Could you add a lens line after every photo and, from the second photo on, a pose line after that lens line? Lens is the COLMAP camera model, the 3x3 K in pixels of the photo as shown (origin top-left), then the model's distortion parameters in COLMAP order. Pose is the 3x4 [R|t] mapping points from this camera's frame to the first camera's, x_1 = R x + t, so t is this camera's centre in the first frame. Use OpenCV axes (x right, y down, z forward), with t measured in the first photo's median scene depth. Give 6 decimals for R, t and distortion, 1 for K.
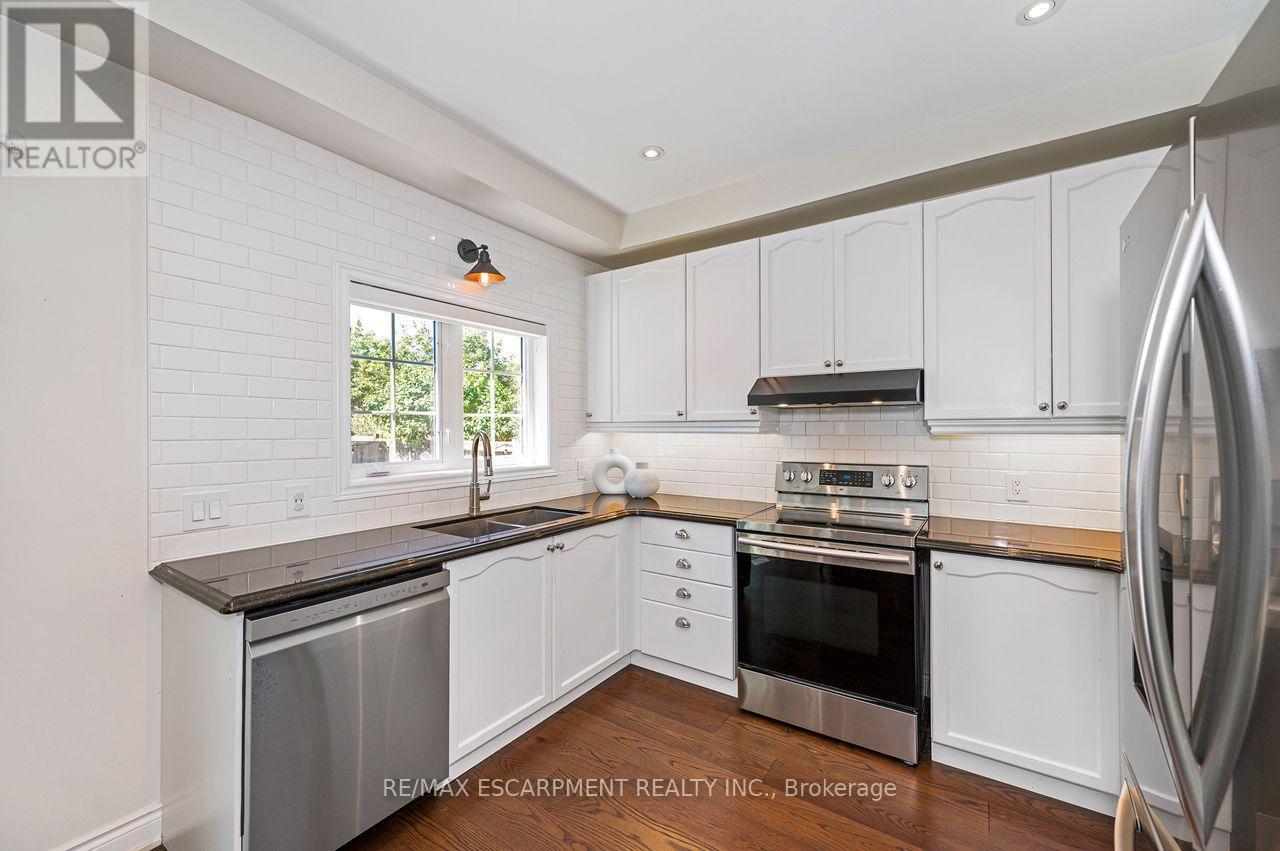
lens RADIAL K [[511.9, 0, 636.8], [0, 511.9, 421.8], [0, 0, 1]] dist [0.004147, 0.000058]
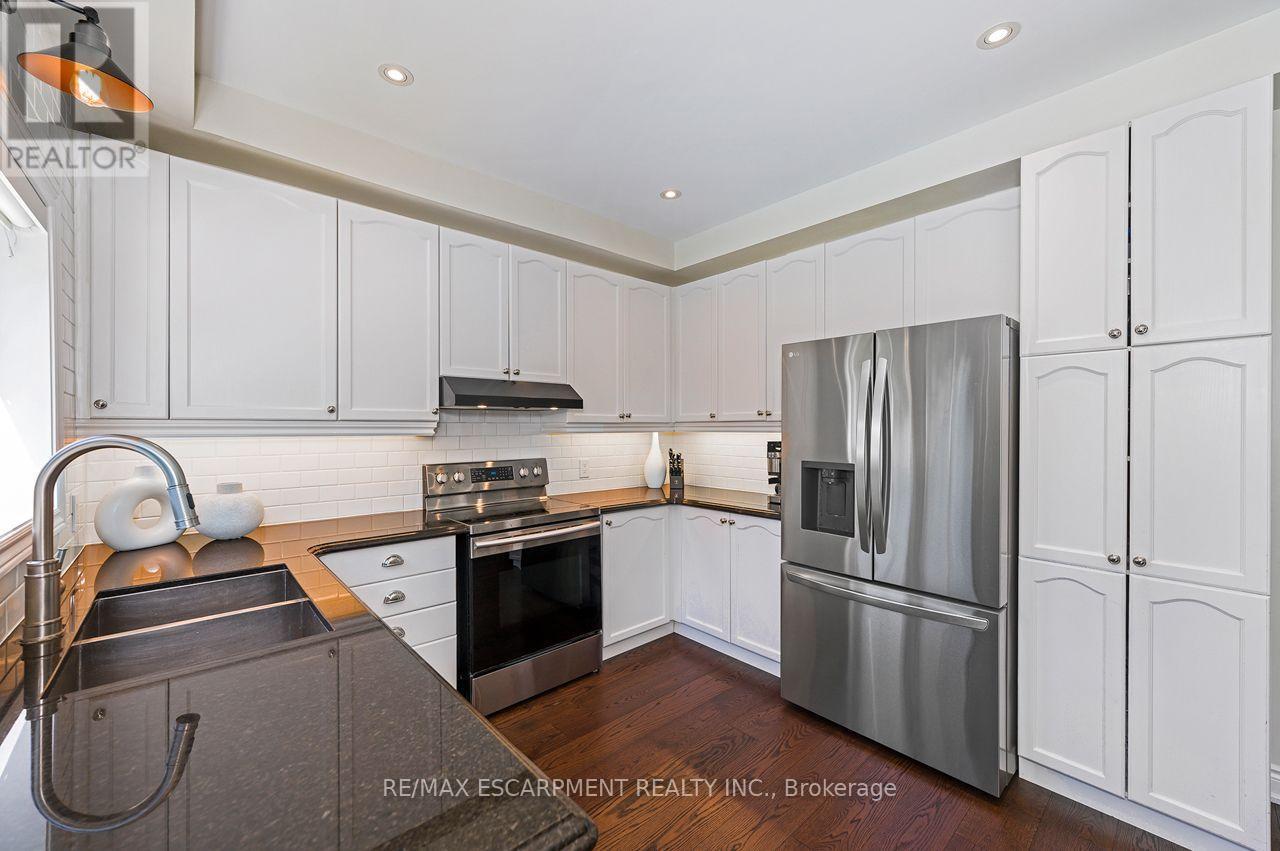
lens RADIAL K [[511.9, 0, 644.3], [0, 511.9, 430.3], [0, 0, 1]] dist [0.004147, 0.000058]
pose [[0.225551, 0.000138, 0.974231, -0.602725], [-0.007561, 0.999970, 0.001609, 0.010538], [-0.974202, -0.007729, 0.225545, 0.435014]]
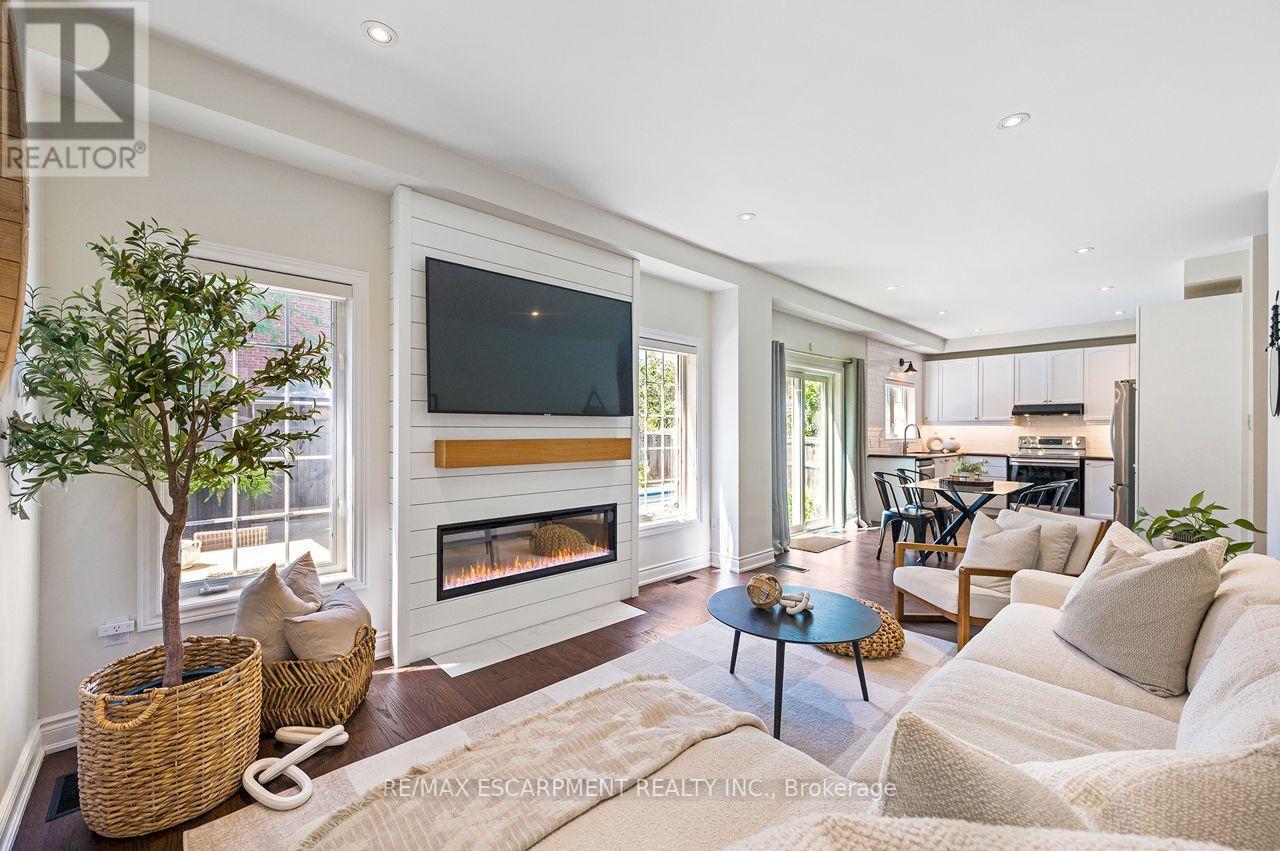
lens RADIAL K [[511.9, 0, 632.1], [0, 511.9, 430.3], [0, 0, 1]] dist [0.004147, 0.000058]
pose [[0.974180, 0.005404, -0.225710, -1.177104], [-0.003130, 0.999941, 0.010431, 0.028260], [0.225753, -0.009456, 0.974139, -2.225794]]
